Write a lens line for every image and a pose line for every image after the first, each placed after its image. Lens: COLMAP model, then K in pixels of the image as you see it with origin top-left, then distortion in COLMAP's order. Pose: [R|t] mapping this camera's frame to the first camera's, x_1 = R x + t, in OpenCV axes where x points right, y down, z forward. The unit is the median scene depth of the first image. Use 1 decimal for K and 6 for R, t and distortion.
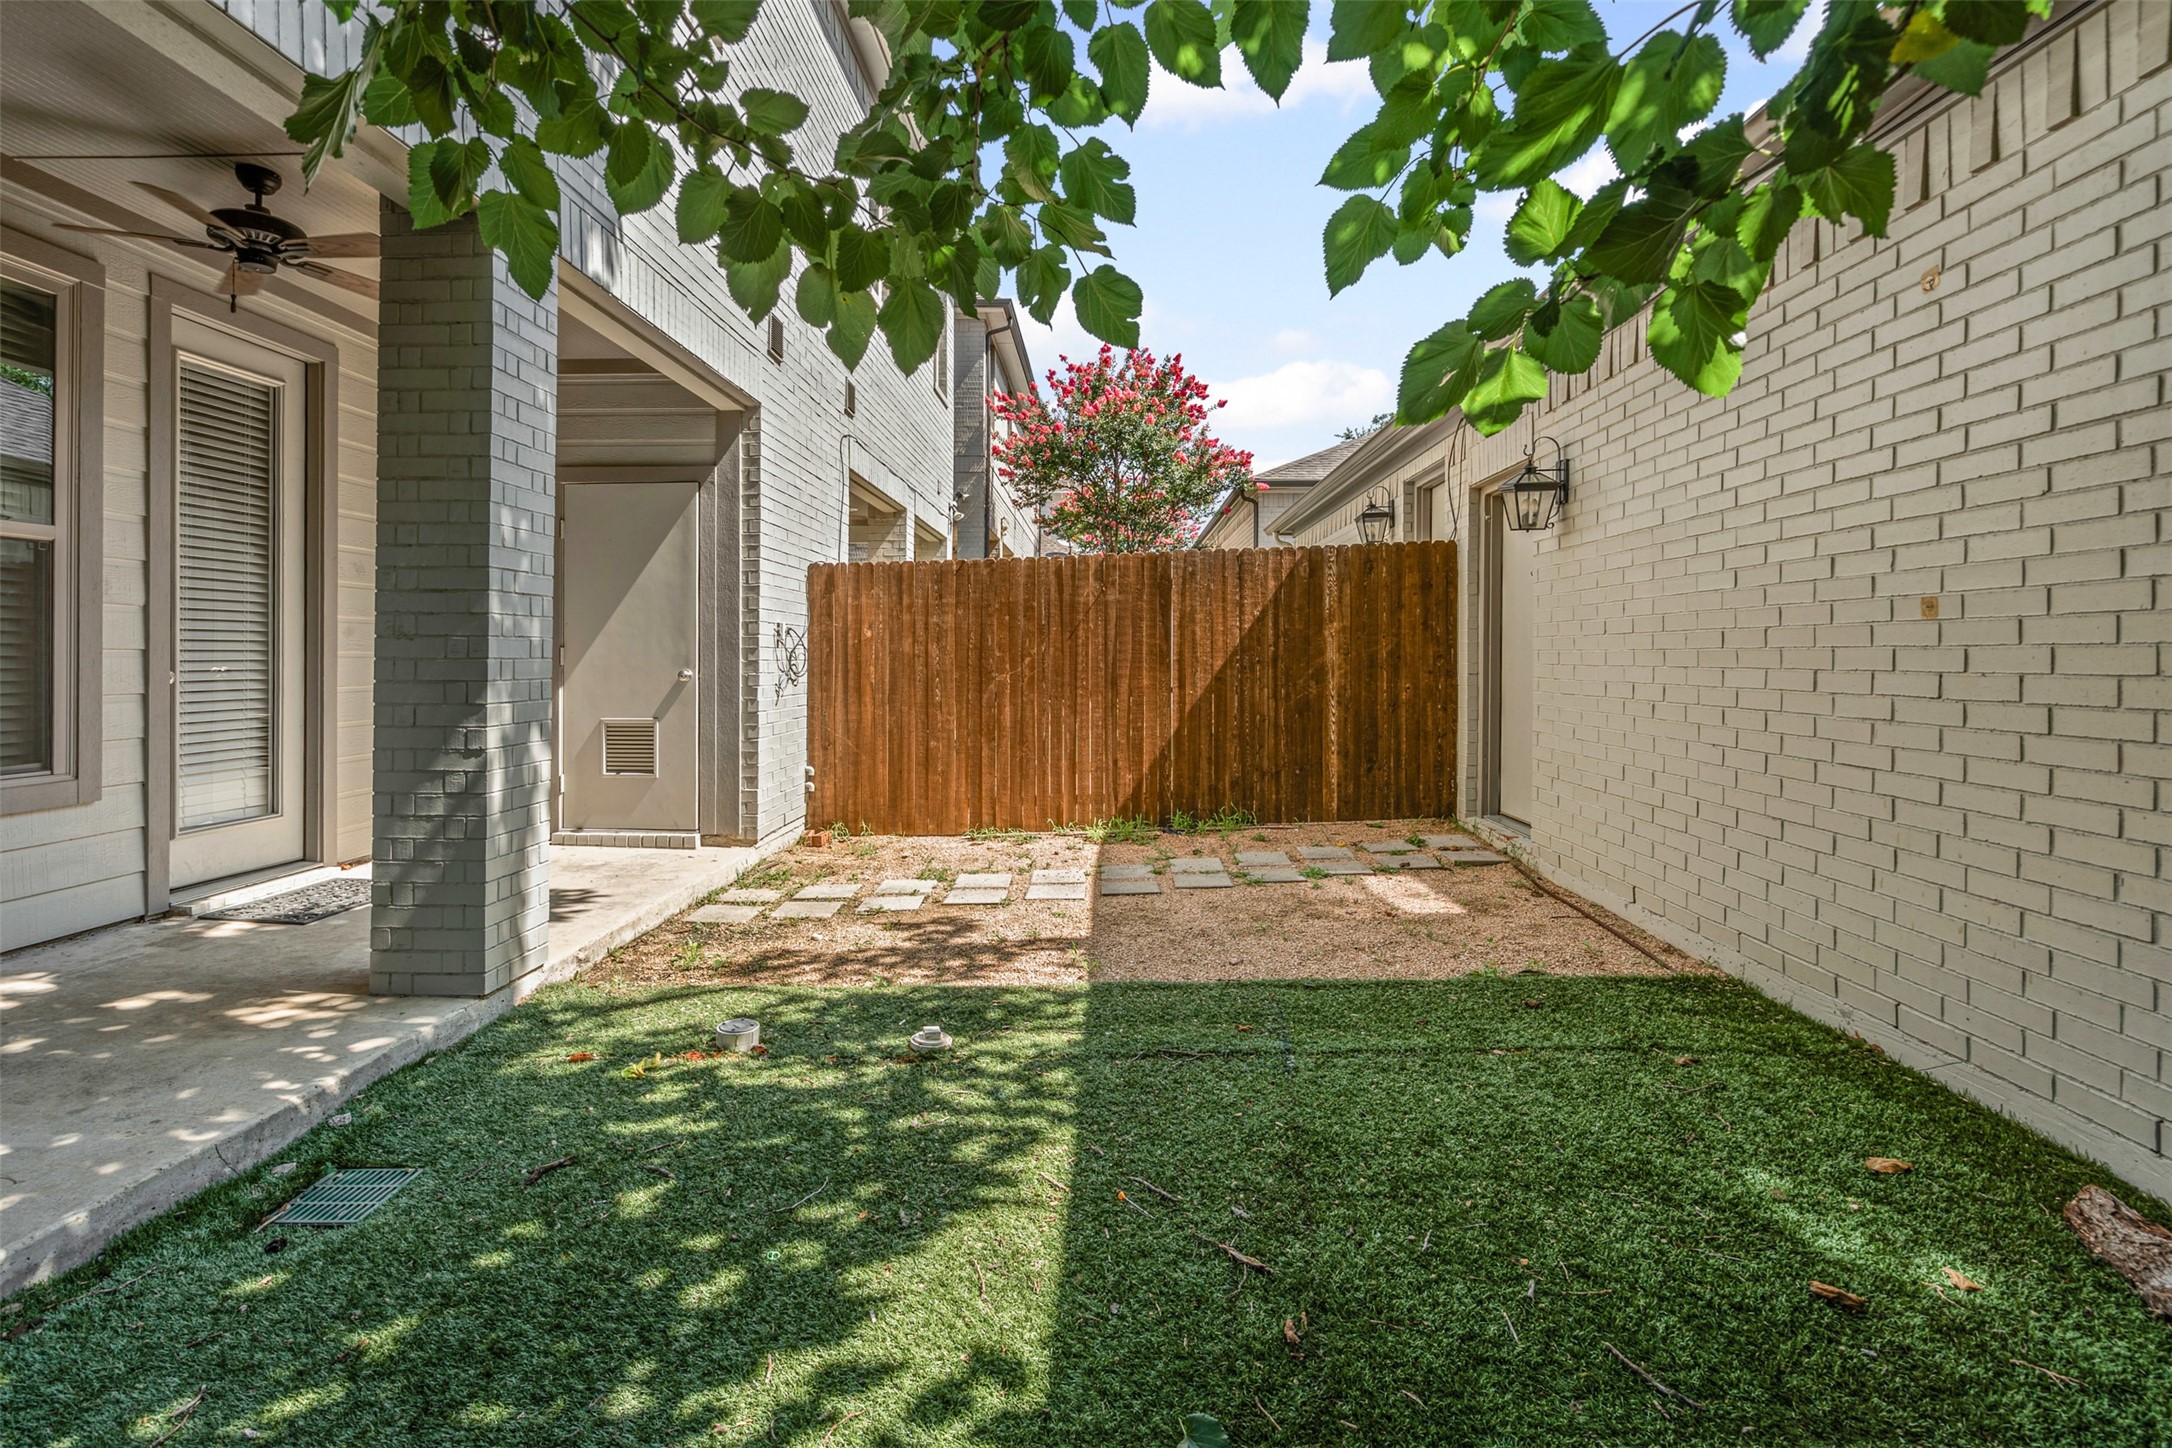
lens RADIAL K [[1021.9, 0, 1085.5], [0, 1021.9, 662.7], [0, 0, 1]] dist [-0.001246, -0.000260]
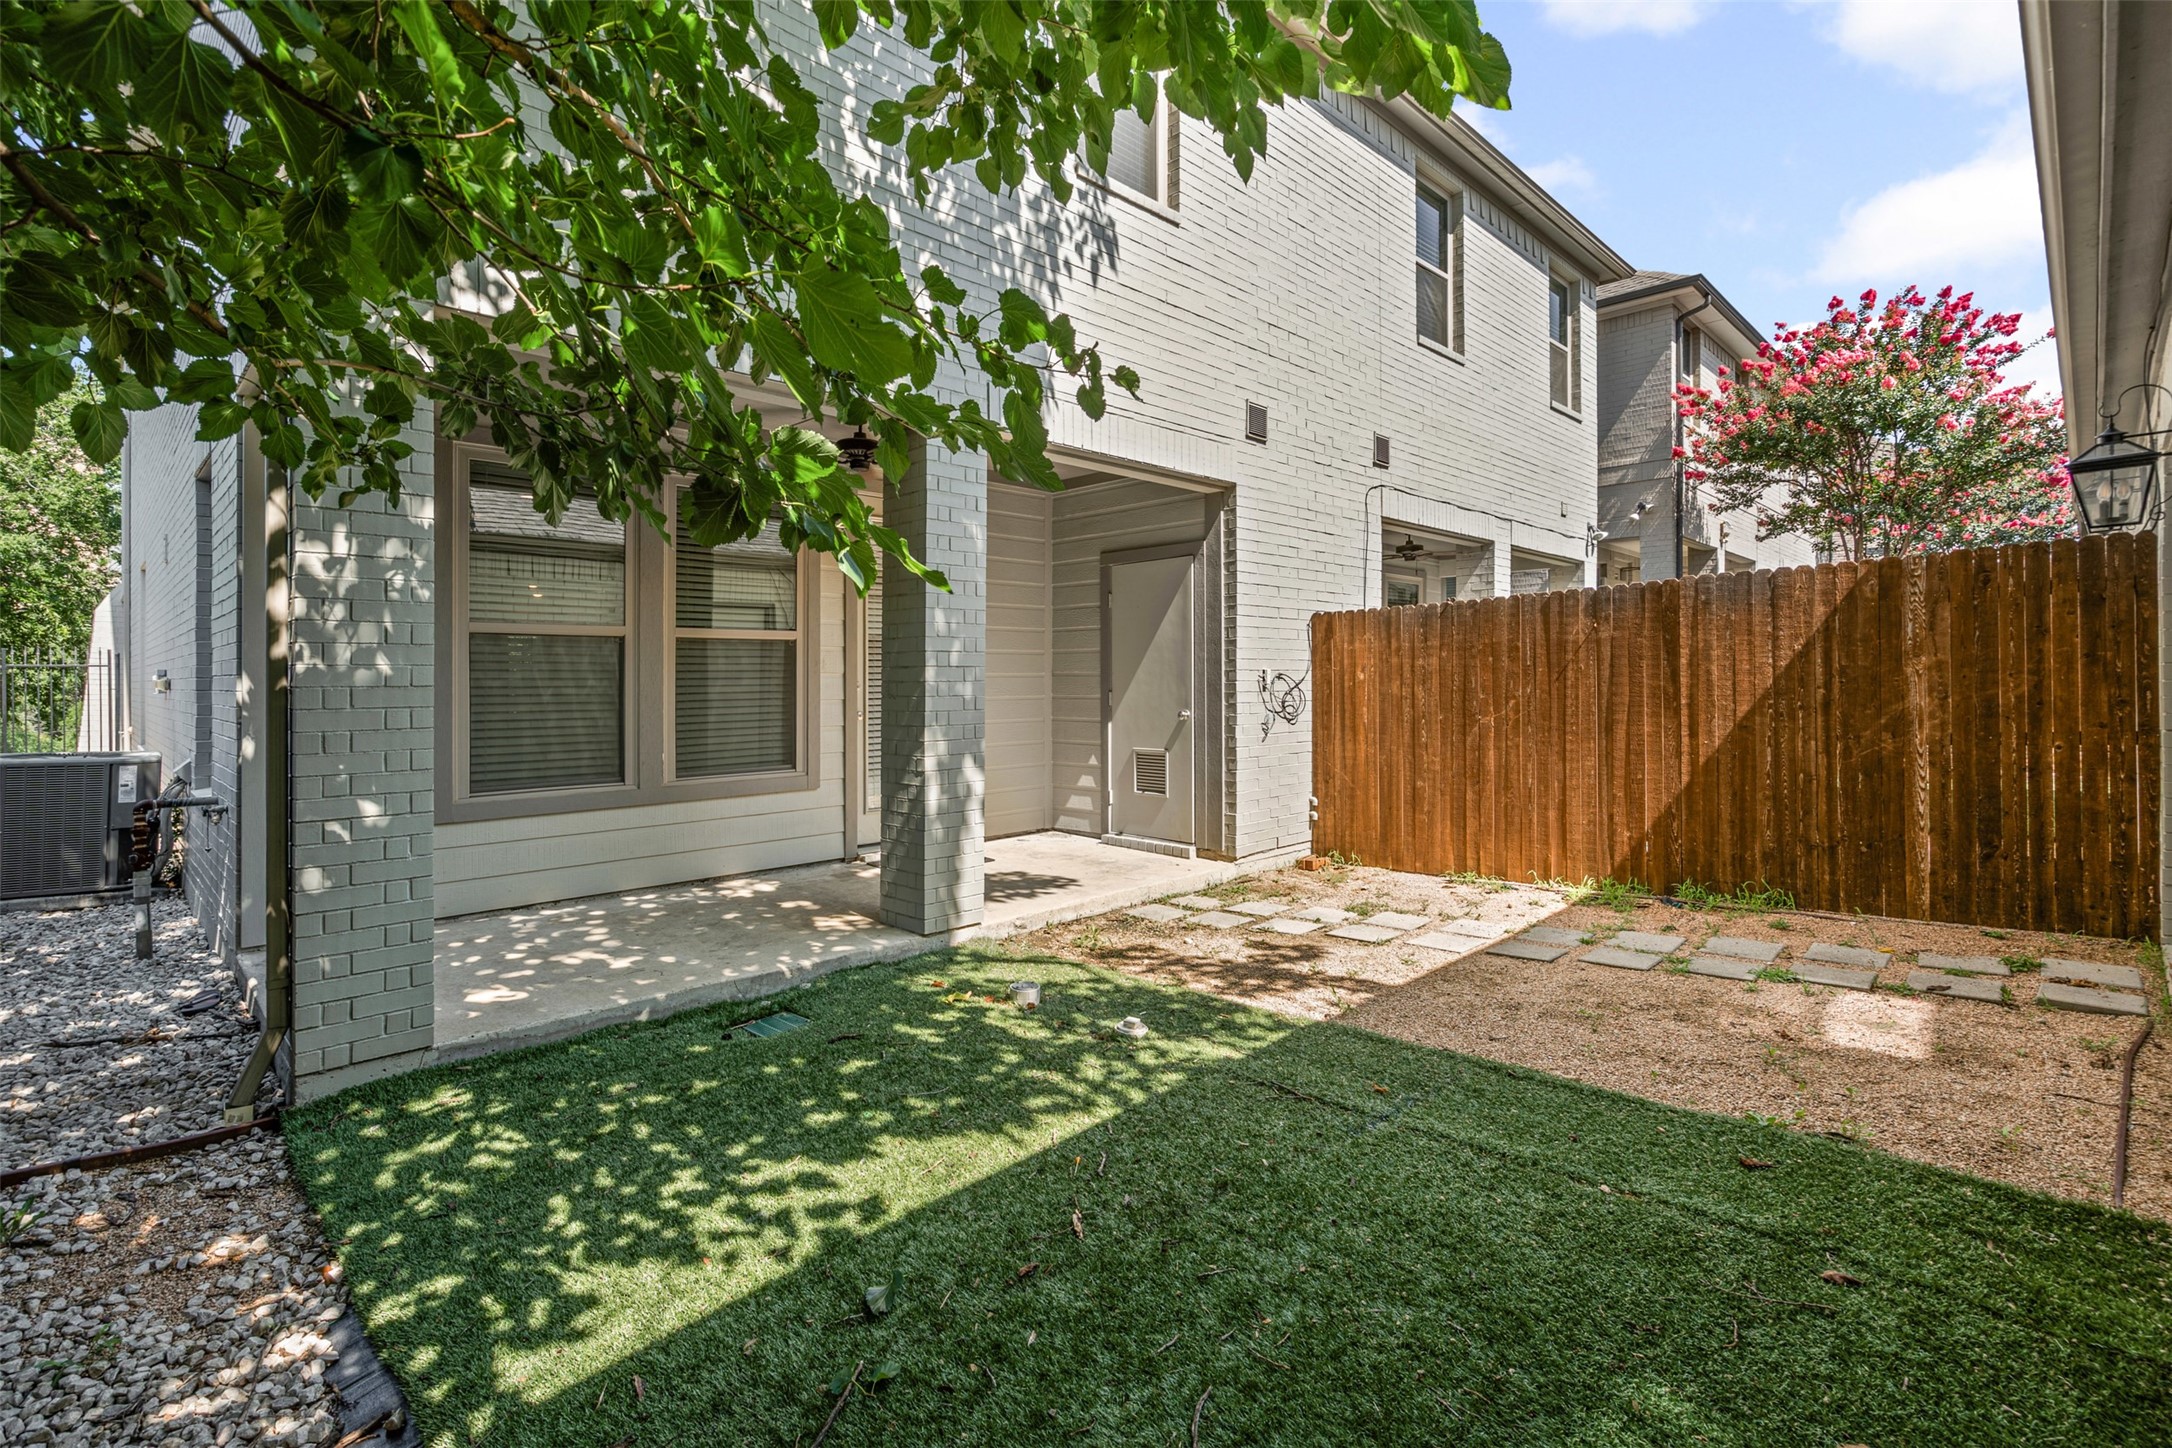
lens RADIAL K [[1015.7, 0, 1082.8], [0, 1015.7, 673.1], [0, 0, 1]] dist [-0.017570, 0.000138]
pose [[0.728032, -0.010751, -0.685459, 0.607613], [0.003898, 0.999926, -0.011544, -0.041931], [0.685532, 0.005732, 0.728020, 0.065244]]
